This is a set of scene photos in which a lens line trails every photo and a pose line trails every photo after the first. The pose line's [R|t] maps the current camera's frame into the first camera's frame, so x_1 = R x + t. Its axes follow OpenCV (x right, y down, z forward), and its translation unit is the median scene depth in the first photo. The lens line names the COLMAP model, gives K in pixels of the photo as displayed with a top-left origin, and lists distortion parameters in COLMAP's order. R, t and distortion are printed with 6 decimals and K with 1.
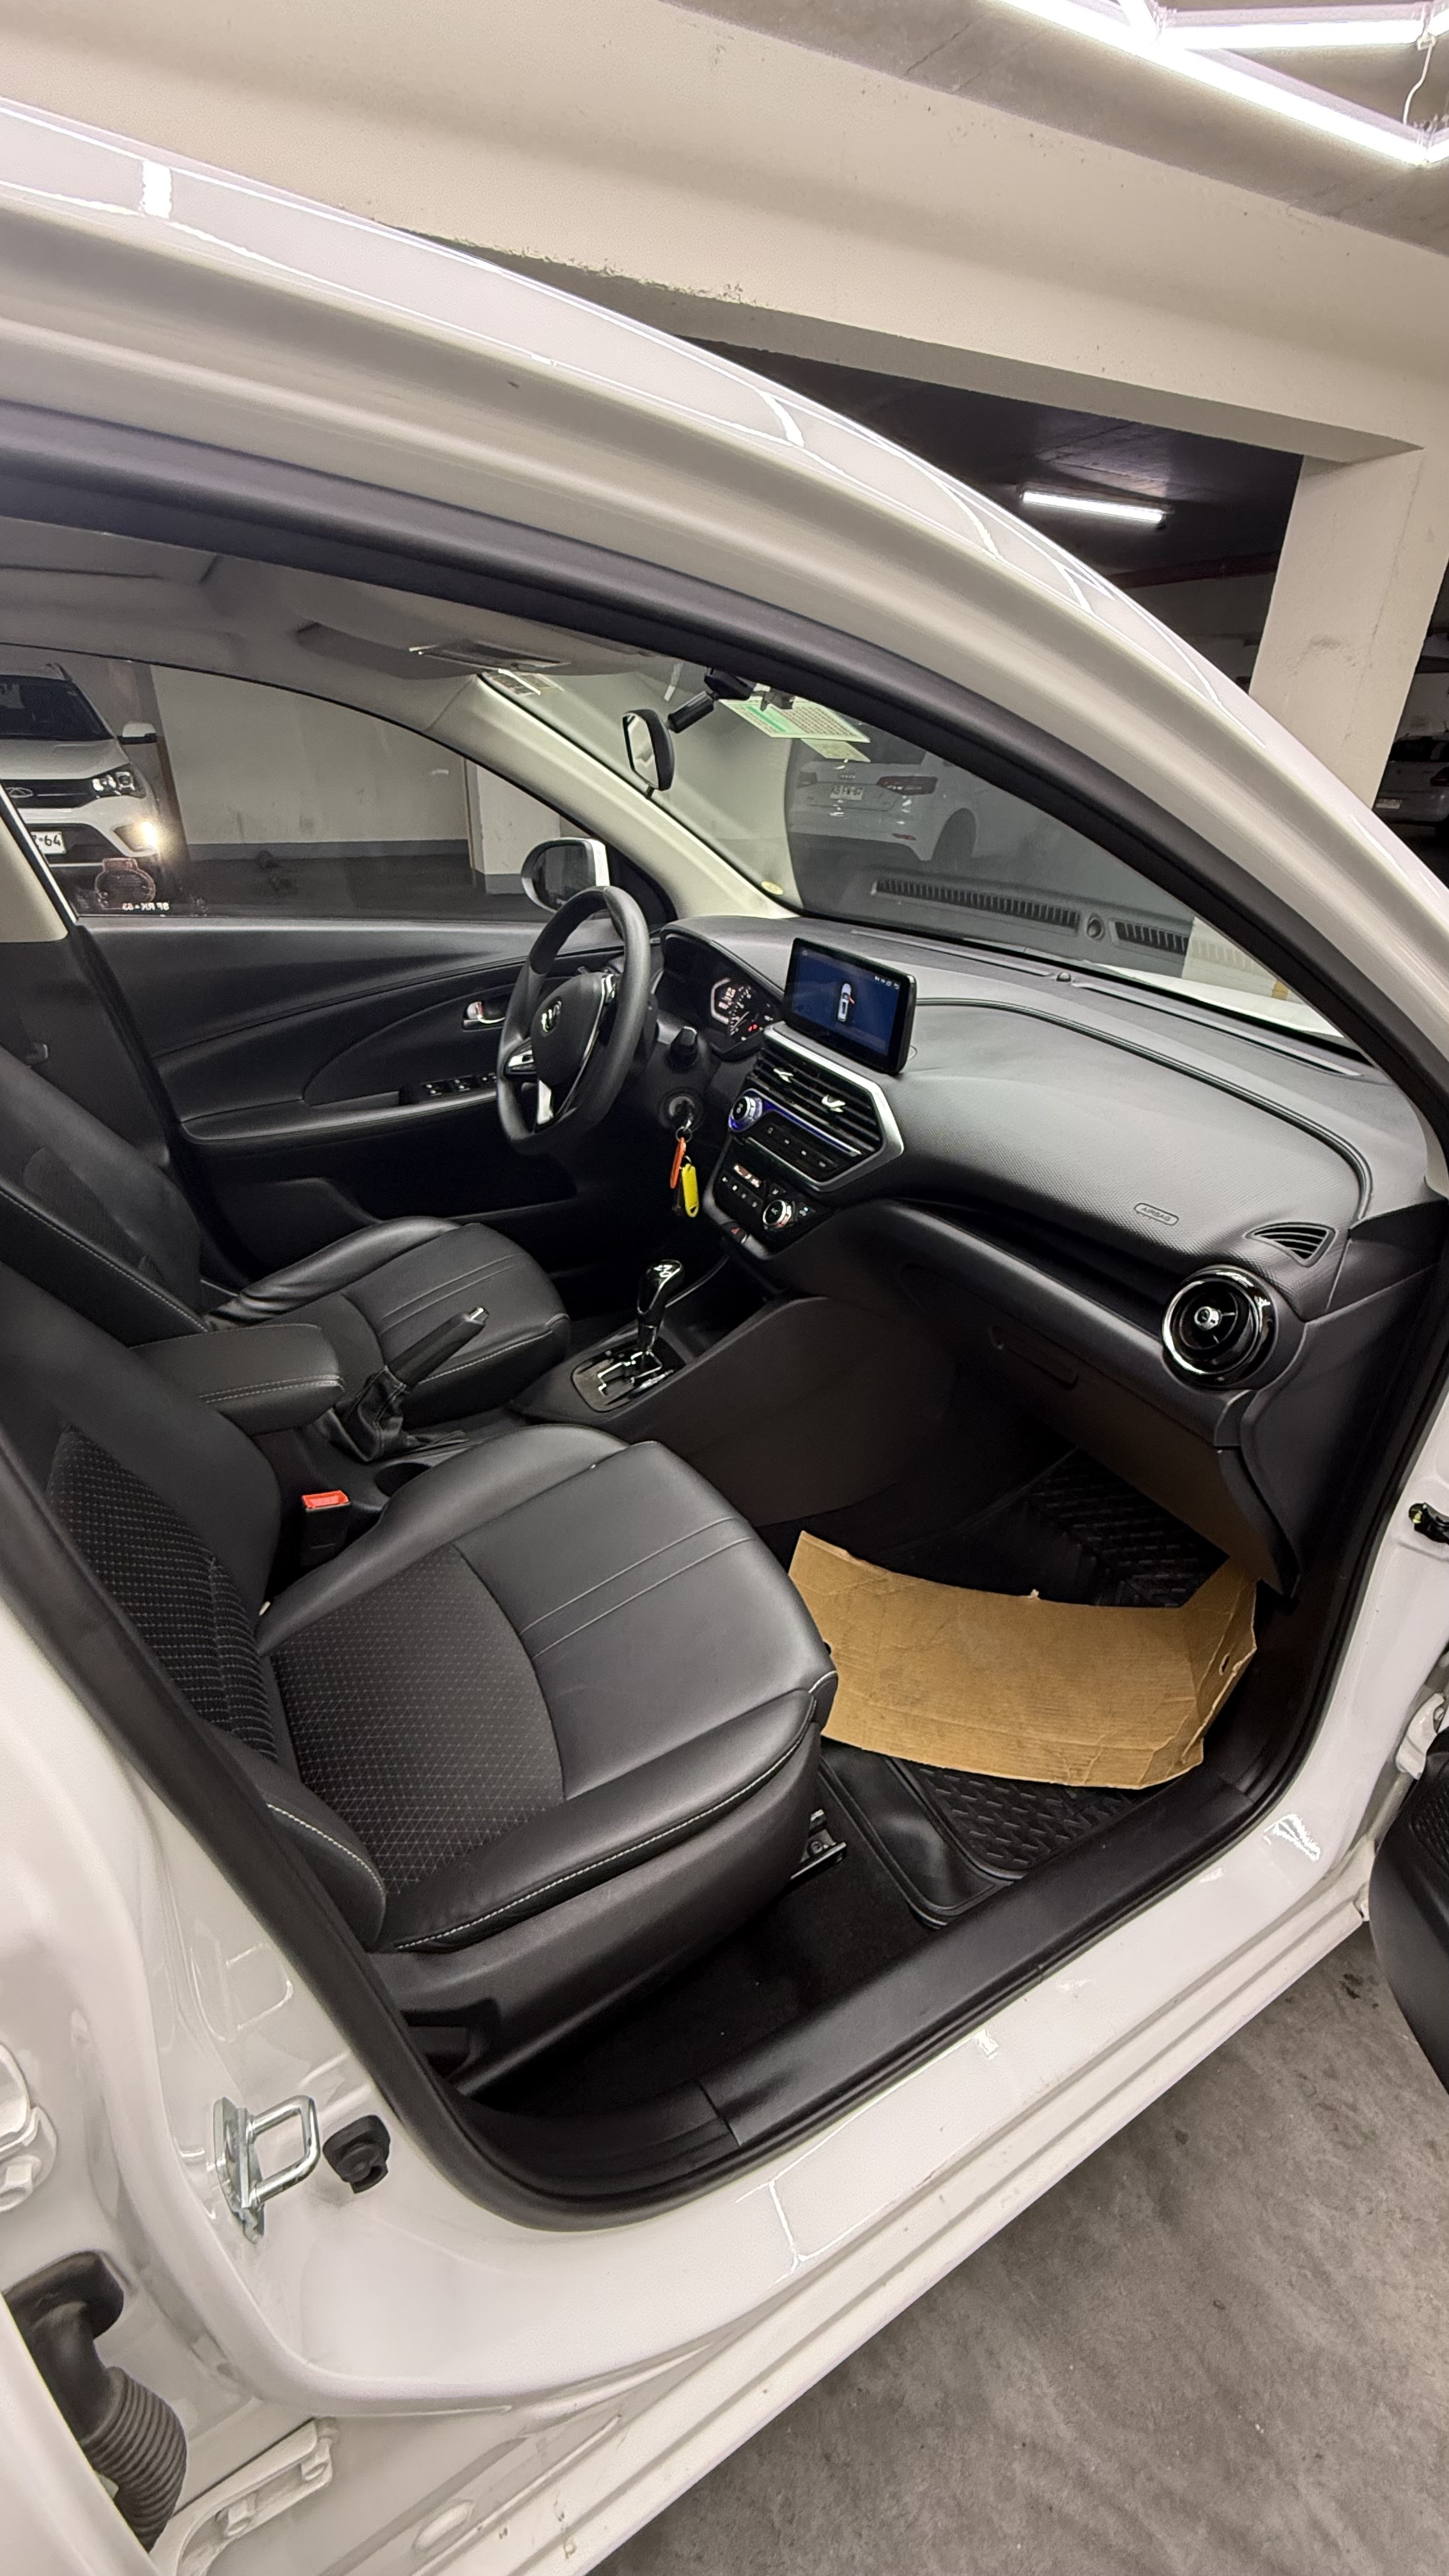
lens RADIAL K [[1012.5, 0, 724.5], [0, 1012.5, 1288.0], [0, 0, 1]] dist [0.001409, 0.000199]
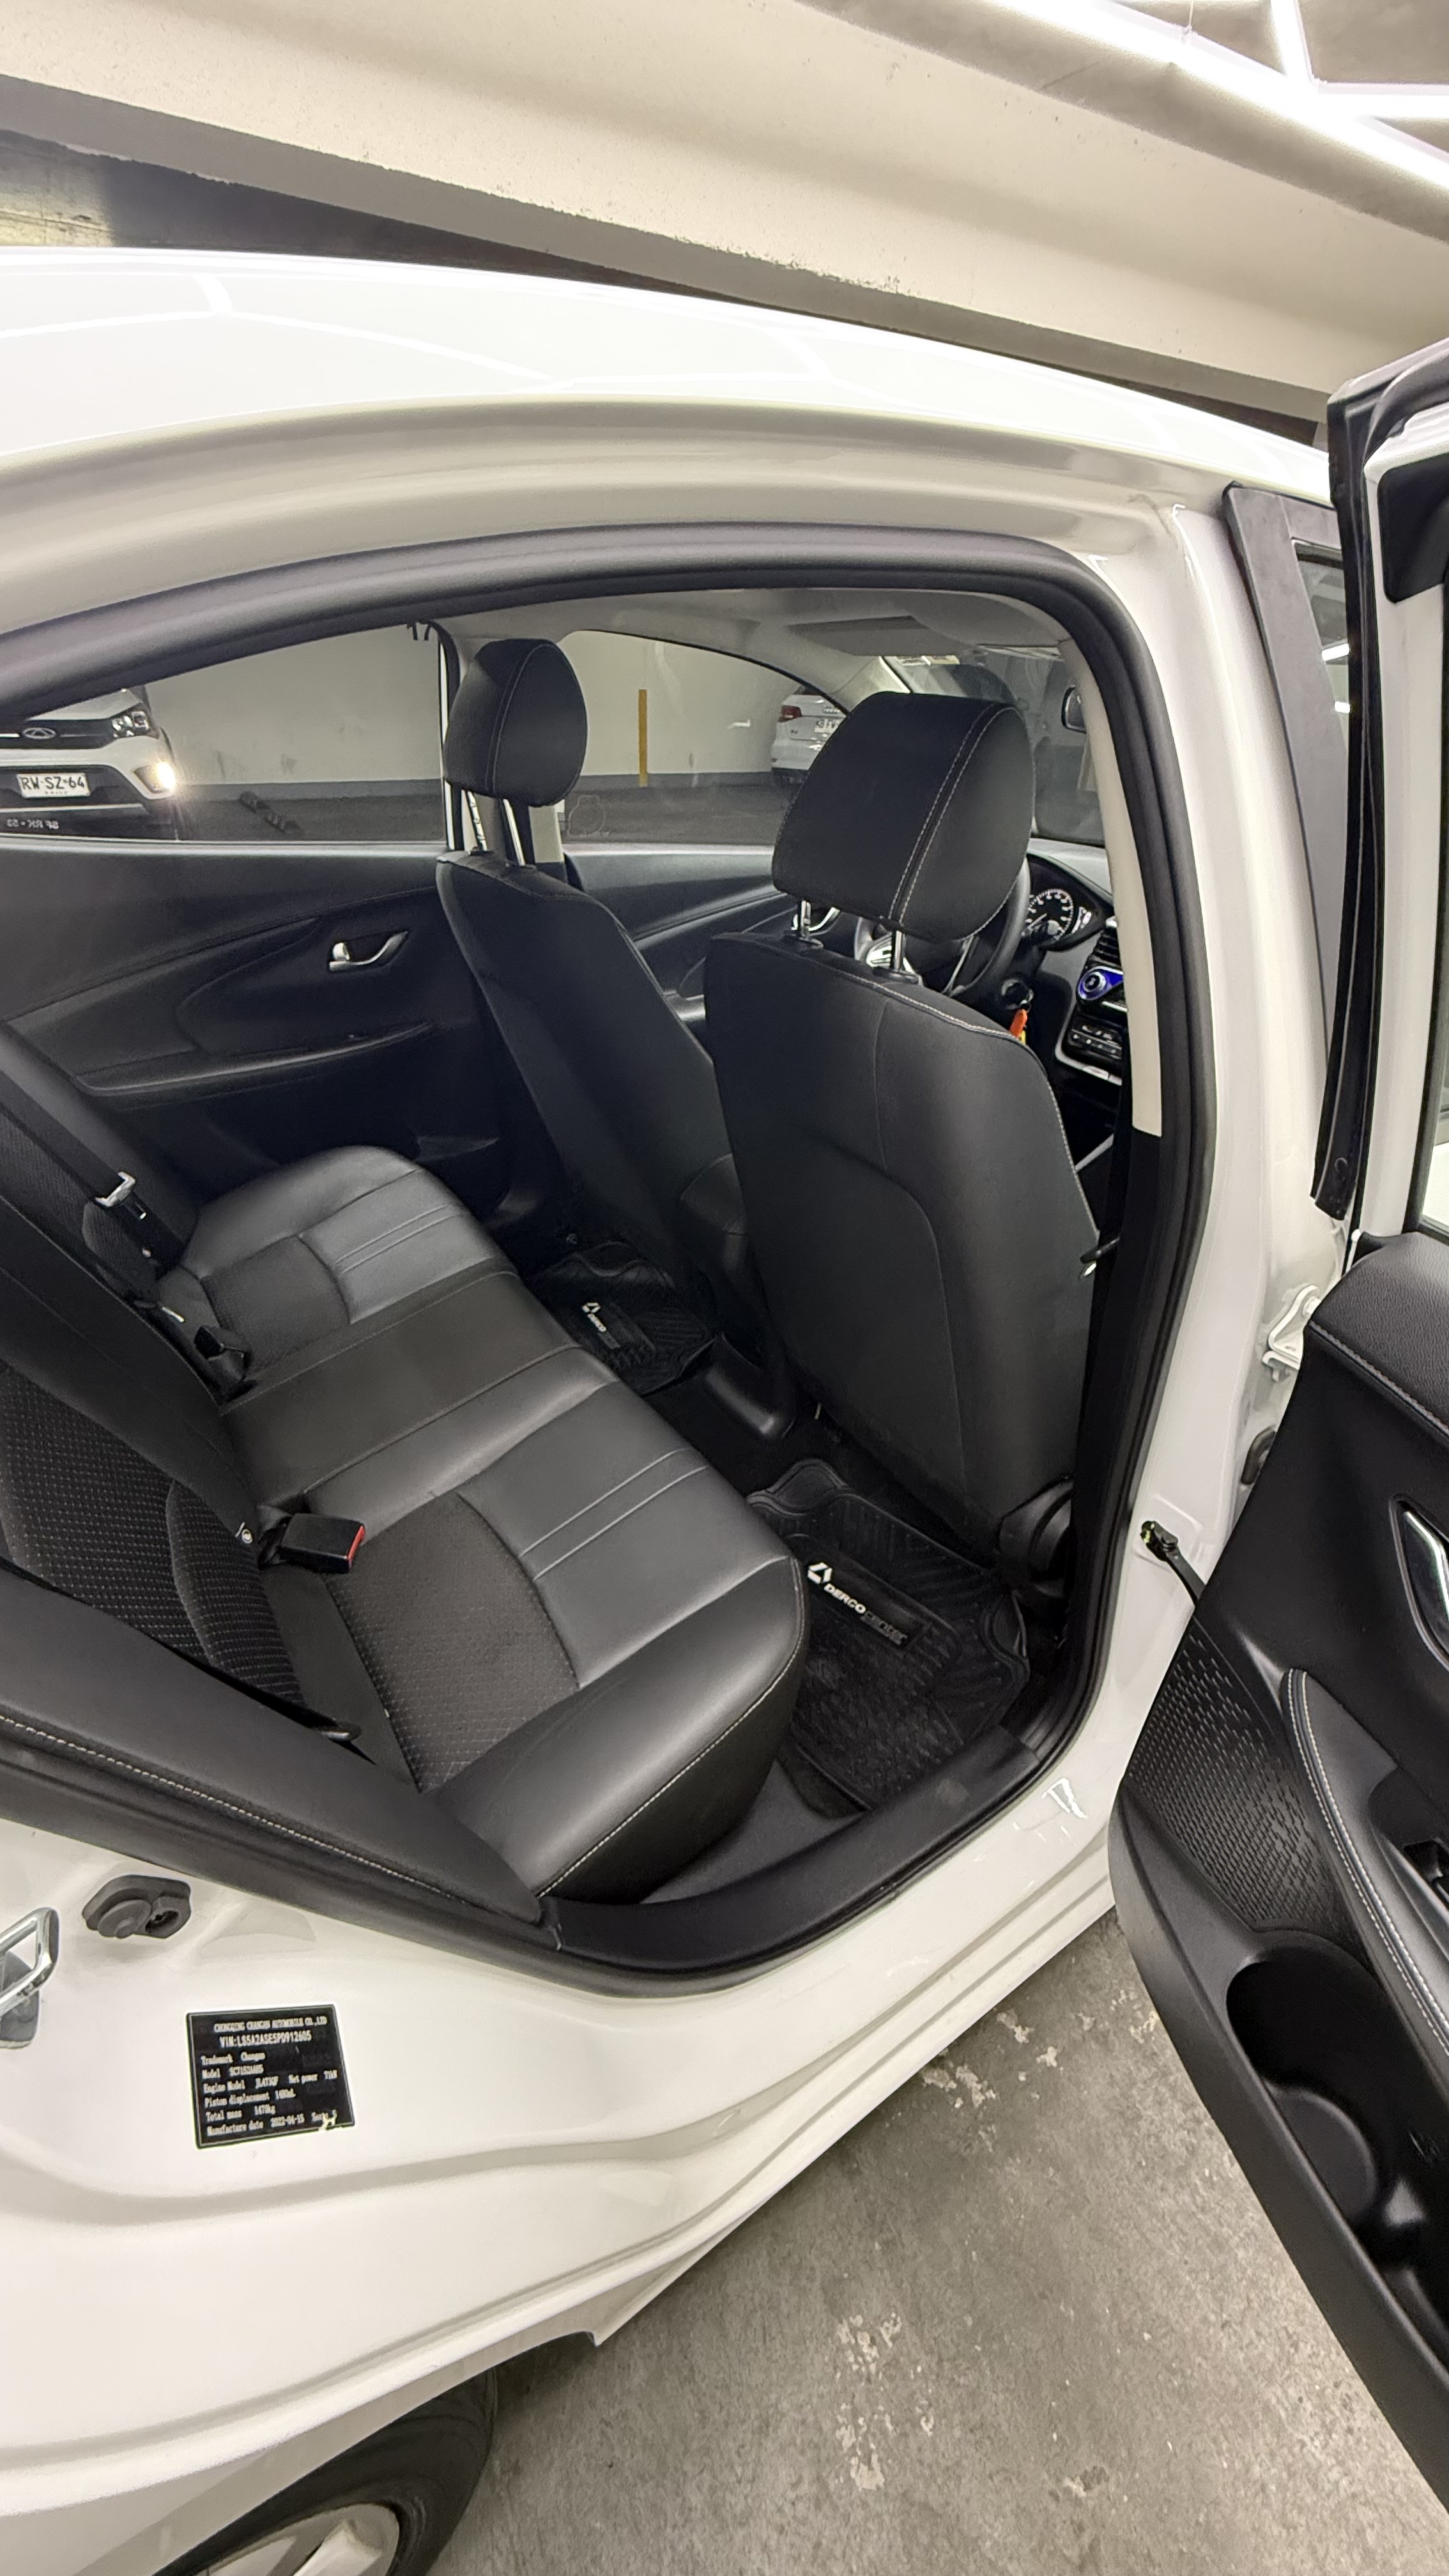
lens RADIAL K [[984.4, 0, 716.1], [0, 984.4, 1296.6], [0, 0, 1]] dist [-0.003142, -0.000372]
pose [[0.996865, -0.040673, 0.067866, -0.111351], [0.035832, 0.996827, 0.071079, 0.024913], [-0.070541, -0.068424, 0.995159, -0.058468]]
